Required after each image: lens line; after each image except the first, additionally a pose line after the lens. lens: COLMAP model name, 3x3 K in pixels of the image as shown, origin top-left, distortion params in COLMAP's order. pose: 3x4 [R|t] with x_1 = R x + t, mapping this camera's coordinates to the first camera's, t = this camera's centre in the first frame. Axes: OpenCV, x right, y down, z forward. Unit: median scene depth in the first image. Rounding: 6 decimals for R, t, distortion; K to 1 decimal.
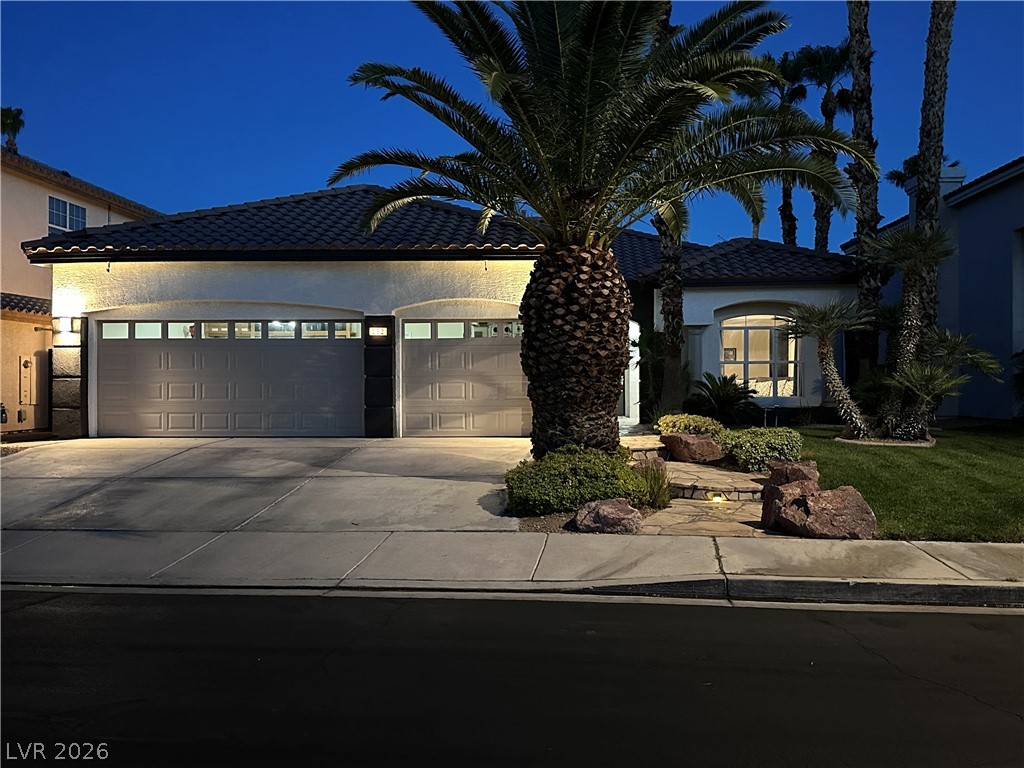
lens RADIAL K [[919.7, 0, 512.0], [0, 919.7, 384.0], [0, 0, 1]] dist [0.176411, -0.364123]
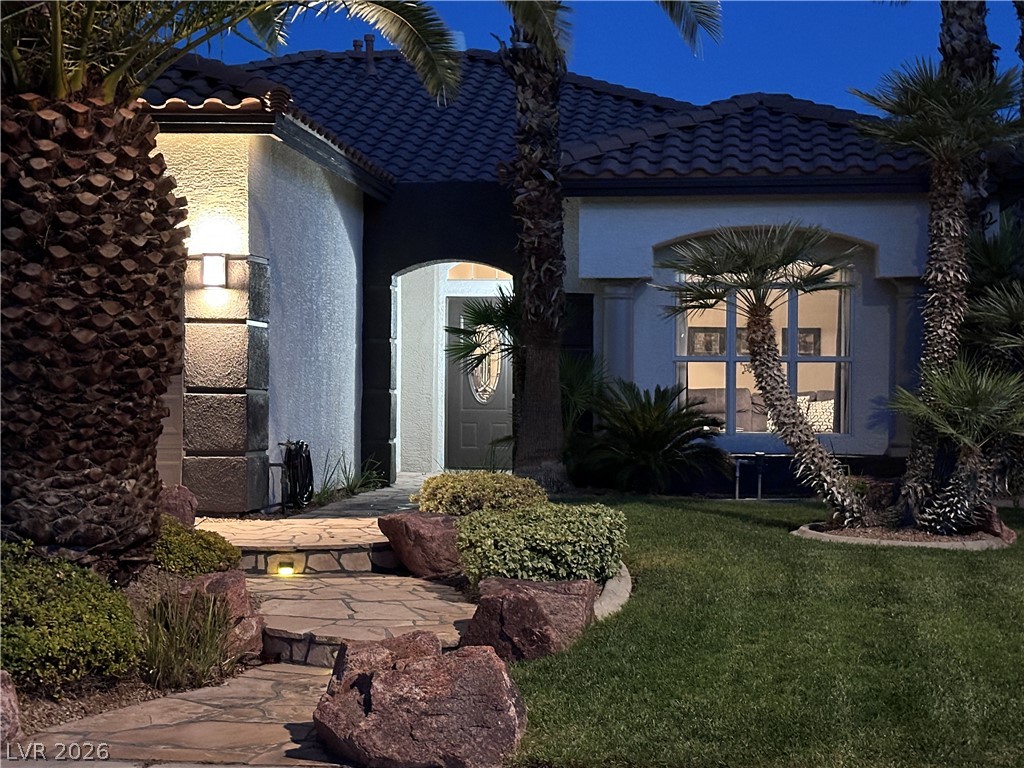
lens RADIAL K [[1867.6, 0, 512.0], [0, 1867.6, 384.0], [0, 0, 1]] dist [0.138687, 0.094090]
pose [[0.998950, 0.009557, -0.044815, 0.340225], [-0.009860, 0.999930, -0.006541, -0.006526], [0.044749, 0.006976, 0.998974, 0.102373]]
